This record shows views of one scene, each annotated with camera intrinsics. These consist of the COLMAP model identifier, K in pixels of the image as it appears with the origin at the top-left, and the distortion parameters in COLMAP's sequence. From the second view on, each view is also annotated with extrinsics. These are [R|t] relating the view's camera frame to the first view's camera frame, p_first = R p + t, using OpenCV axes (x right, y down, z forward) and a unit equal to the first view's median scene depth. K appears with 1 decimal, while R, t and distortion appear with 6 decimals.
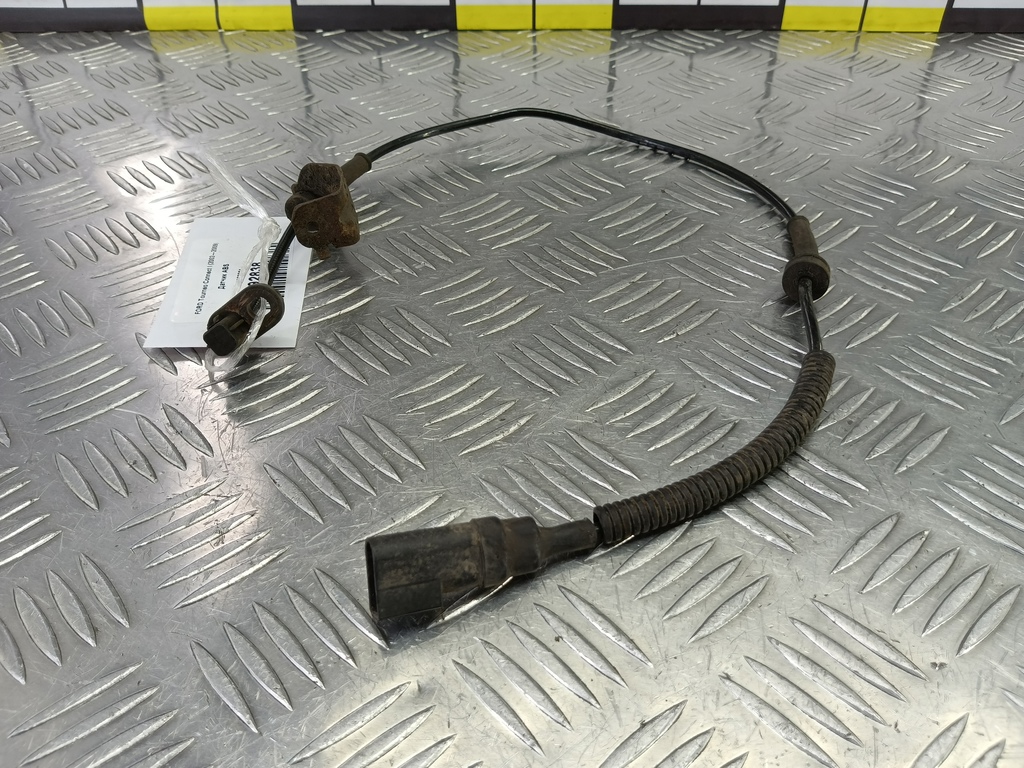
lens RADIAL K [[698.1, 0, 507.8], [0, 698.1, 387.9], [0, 0, 1]] dist [0.000783, -0.036563]
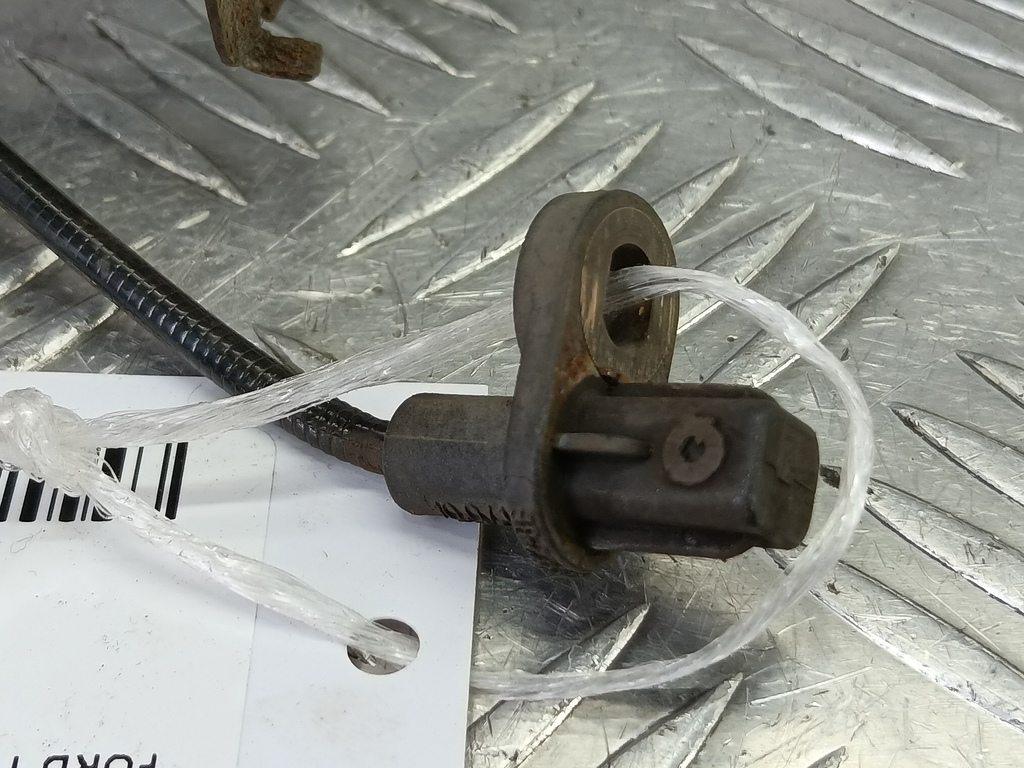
lens RADIAL K [[1407.3, 0, 514.8], [0, 1407.3, 382.2], [0, 0, 1]] dist [0.018274, 0.000000]
pose [[0.992672, -0.084662, 0.086226, 0.123484], [0.069135, 0.983124, 0.169374, -0.005507], [-0.099110, -0.162171, 0.981773, 0.439776]]
